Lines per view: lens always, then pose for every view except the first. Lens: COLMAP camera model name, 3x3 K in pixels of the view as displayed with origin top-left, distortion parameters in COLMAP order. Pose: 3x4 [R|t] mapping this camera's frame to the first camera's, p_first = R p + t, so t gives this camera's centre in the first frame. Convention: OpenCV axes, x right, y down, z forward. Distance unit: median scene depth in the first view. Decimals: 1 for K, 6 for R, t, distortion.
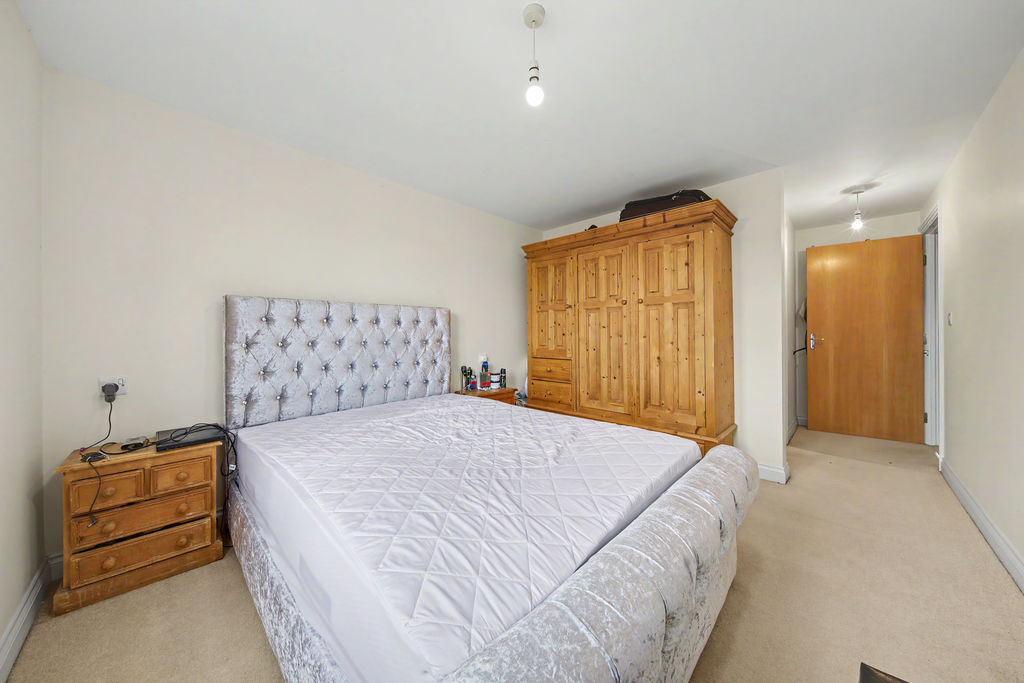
lens RADIAL K [[333.1, 0, 515.9], [0, 333.1, 334.4], [0, 0, 1]] dist [-0.015574, -0.000015]
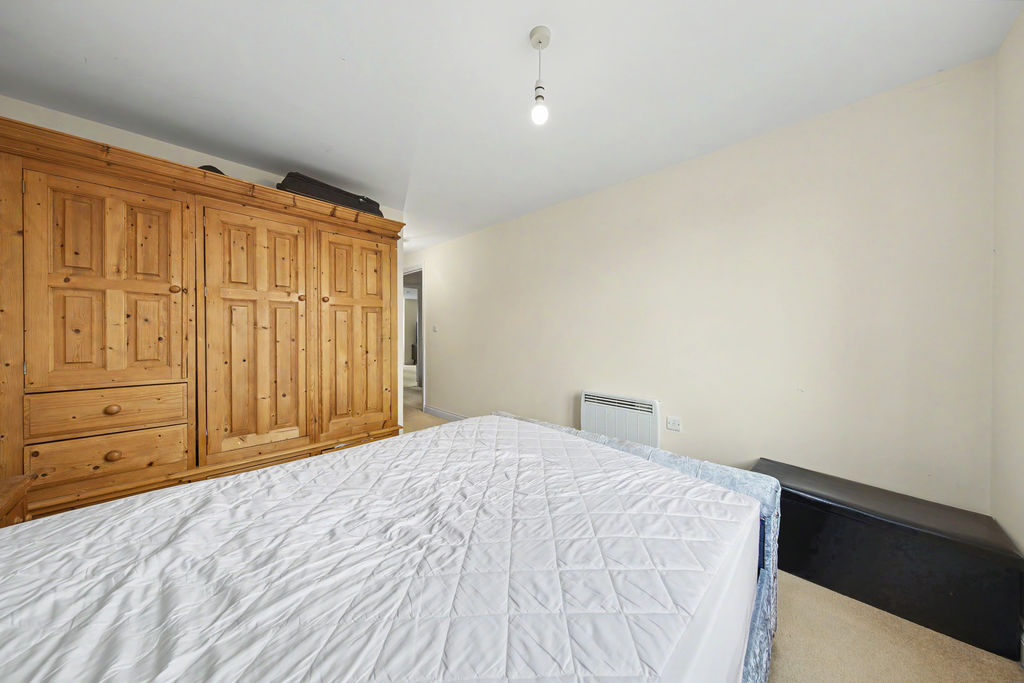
lens RADIAL K [[319.9, 0, 512.2], [0, 319.9, 338.0], [0, 0, 1]] dist [-0.000510, -0.000048]
pose [[0.020093, -0.010128, 0.999747, -0.437332], [-0.001614, 0.999947, 0.010163, -0.008656], [-0.999797, -0.001818, 0.020076, 0.480455]]
